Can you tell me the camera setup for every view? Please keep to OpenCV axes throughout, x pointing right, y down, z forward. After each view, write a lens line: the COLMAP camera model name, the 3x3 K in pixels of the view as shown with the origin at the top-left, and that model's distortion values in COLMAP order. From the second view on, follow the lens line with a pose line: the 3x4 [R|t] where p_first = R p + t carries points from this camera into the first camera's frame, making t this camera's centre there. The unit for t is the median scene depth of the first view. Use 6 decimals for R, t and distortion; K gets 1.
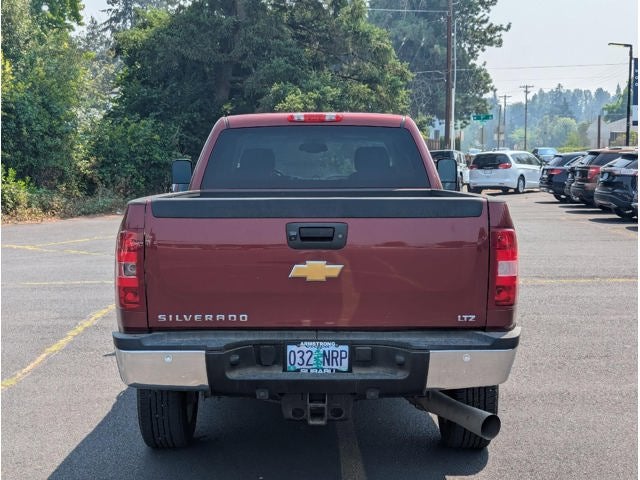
lens RADIAL K [[1101.6, 0, 319.7], [0, 1101.6, 240.4], [0, 0, 1]] dist [-0.014830, -0.078532]
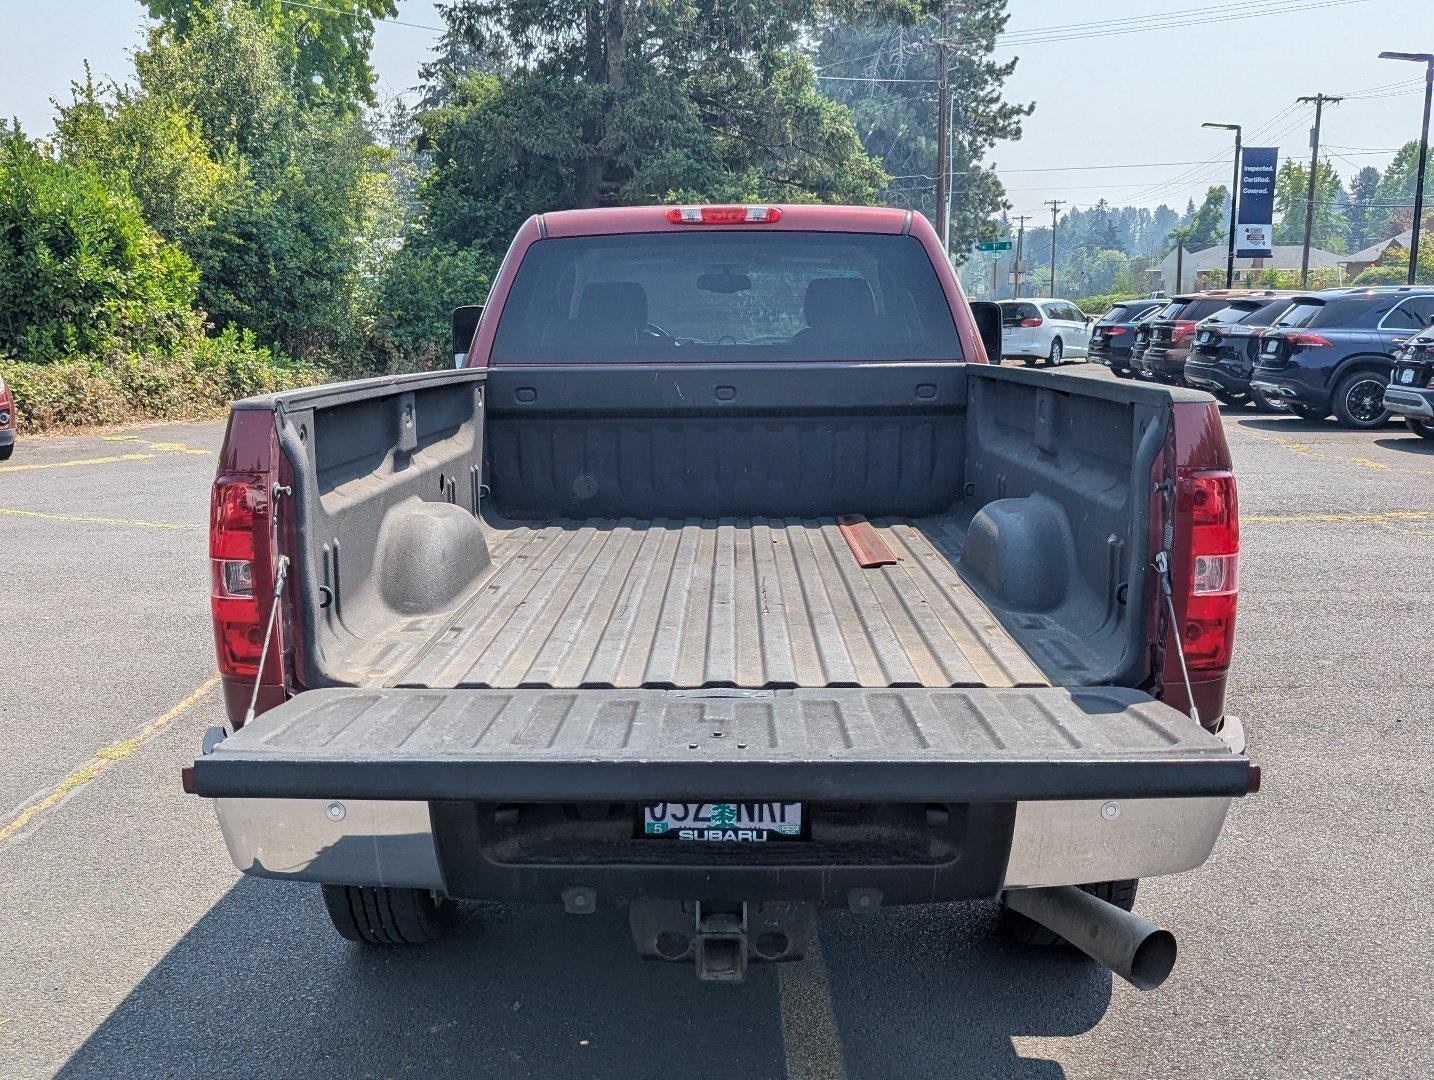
lens RADIAL K [[1078.3, 0, 718.4], [0, 1078.3, 482.2], [0, 0, 1]] dist [0.003851, 0.001546]
pose [[0.999625, 0.000039, -0.027370, 0.004173], [0.001888, 0.997518, 0.070393, -0.020017], [0.027304, -0.070419, 0.997144, 0.371981]]
